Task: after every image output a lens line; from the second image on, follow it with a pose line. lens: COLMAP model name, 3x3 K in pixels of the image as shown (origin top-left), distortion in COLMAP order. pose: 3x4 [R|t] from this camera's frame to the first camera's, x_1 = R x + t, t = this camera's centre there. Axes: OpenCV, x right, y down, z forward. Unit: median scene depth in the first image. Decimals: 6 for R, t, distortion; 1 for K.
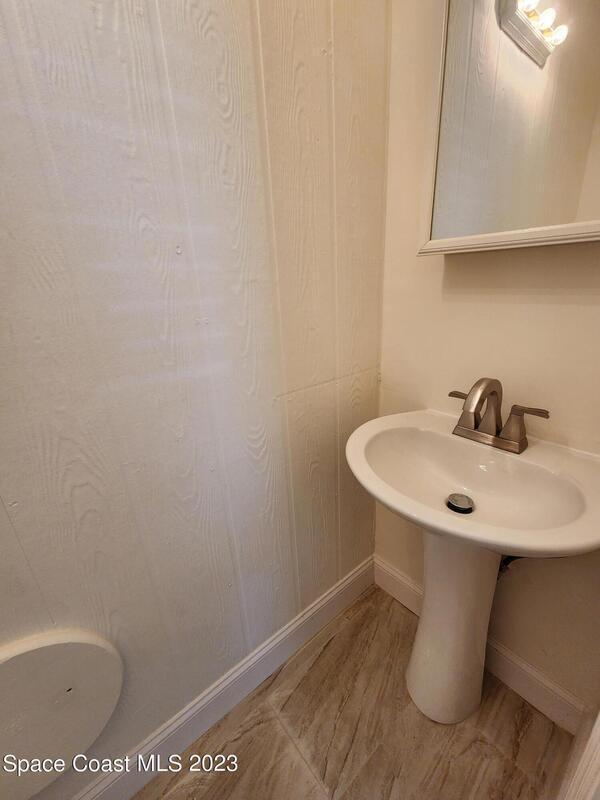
lens RADIAL K [[331.4, 0, 297.5], [0, 331.4, 400.5], [0, 0, 1]] dist [0.001087, -0.001064]
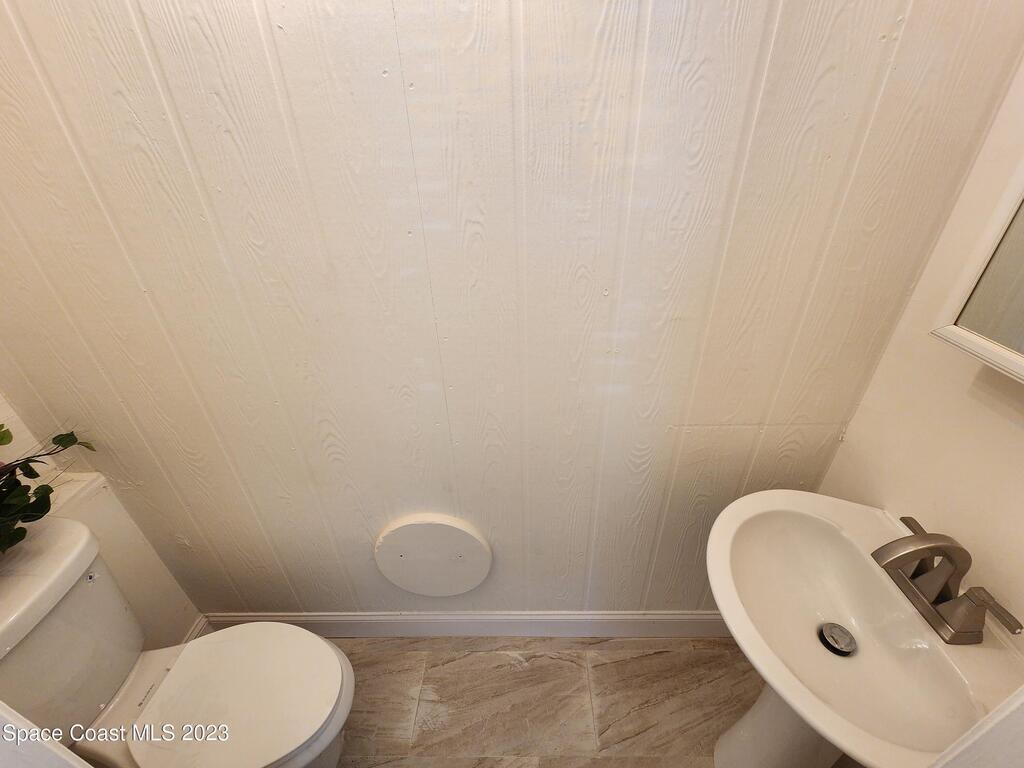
lens RADIAL K [[420.3, 0, 516.0], [0, 420.3, 387.3], [0, 0, 1]] dist [0.001377, -0.001062]
pose [[0.767044, 0.362608, -0.529301, 0.187706], [-0.231760, 0.925867, 0.298426, -0.366165], [0.598274, -0.106235, 0.794218, -0.226084]]
